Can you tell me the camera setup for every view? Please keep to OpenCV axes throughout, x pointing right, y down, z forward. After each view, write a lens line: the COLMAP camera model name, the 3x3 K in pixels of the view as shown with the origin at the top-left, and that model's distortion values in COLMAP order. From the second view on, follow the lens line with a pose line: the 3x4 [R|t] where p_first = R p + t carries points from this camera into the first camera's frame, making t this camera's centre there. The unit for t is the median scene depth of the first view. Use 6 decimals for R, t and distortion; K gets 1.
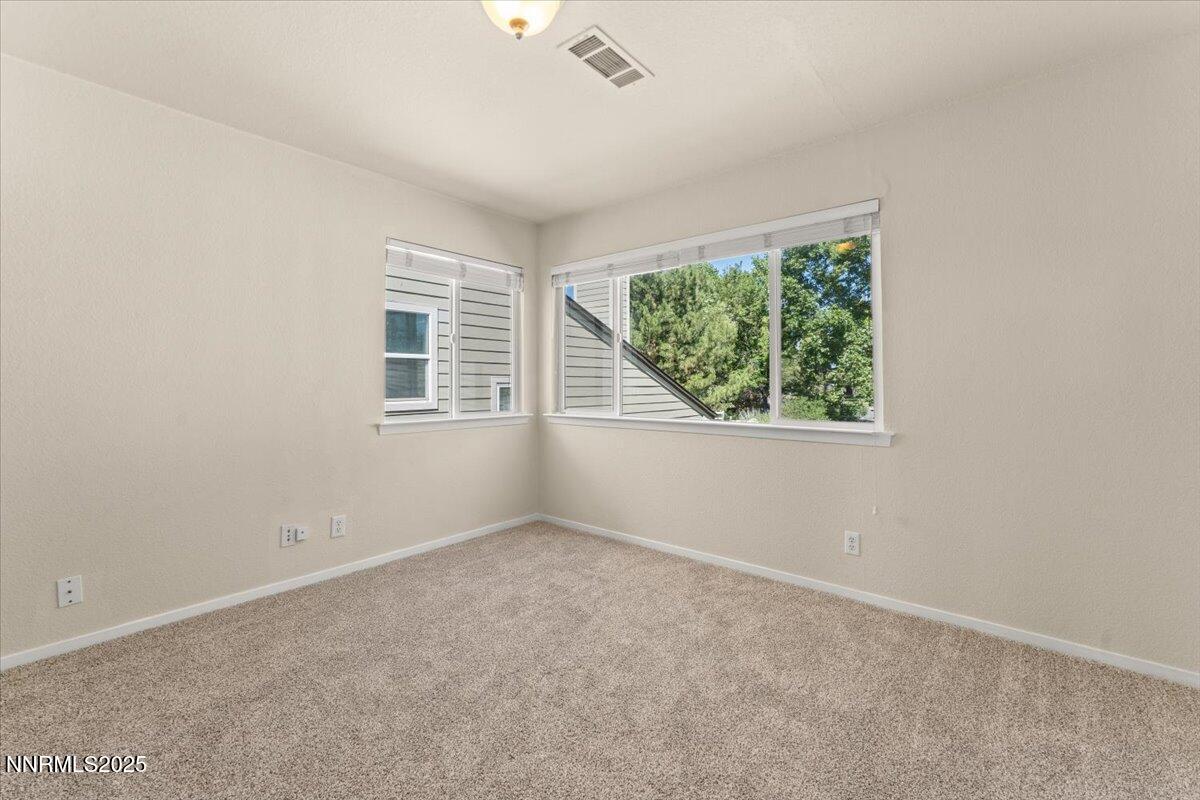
lens RADIAL K [[518.2, 0, 601.3], [0, 518.2, 370.2], [0, 0, 1]] dist [0.000362, 0.000003]
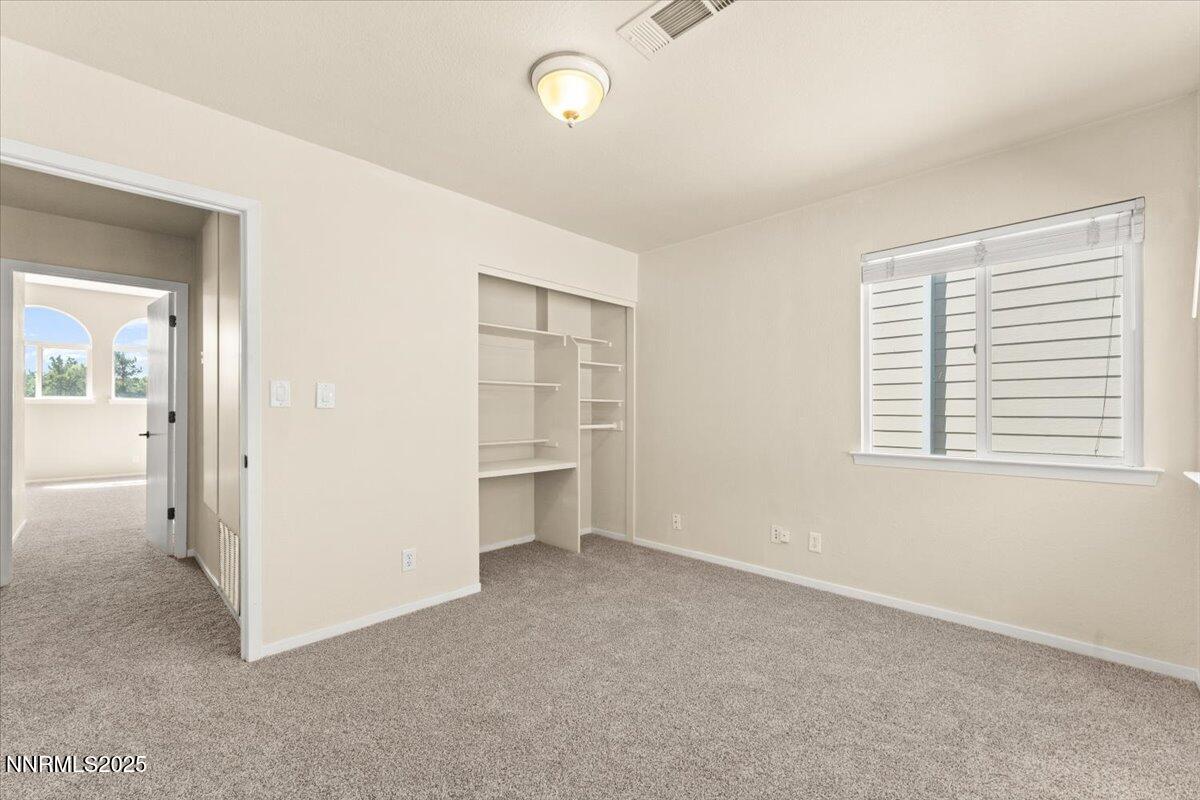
lens RADIAL K [[488.8, 0, 606.1], [0, 488.8, 405.6], [0, 0, 1]] dist [0.001129, 0.000107]
pose [[-0.074287, -0.006393, -0.997216, 0.547504], [0.027833, 0.999577, -0.008481, 0.012193], [0.996848, -0.028386, -0.074078, 0.652656]]
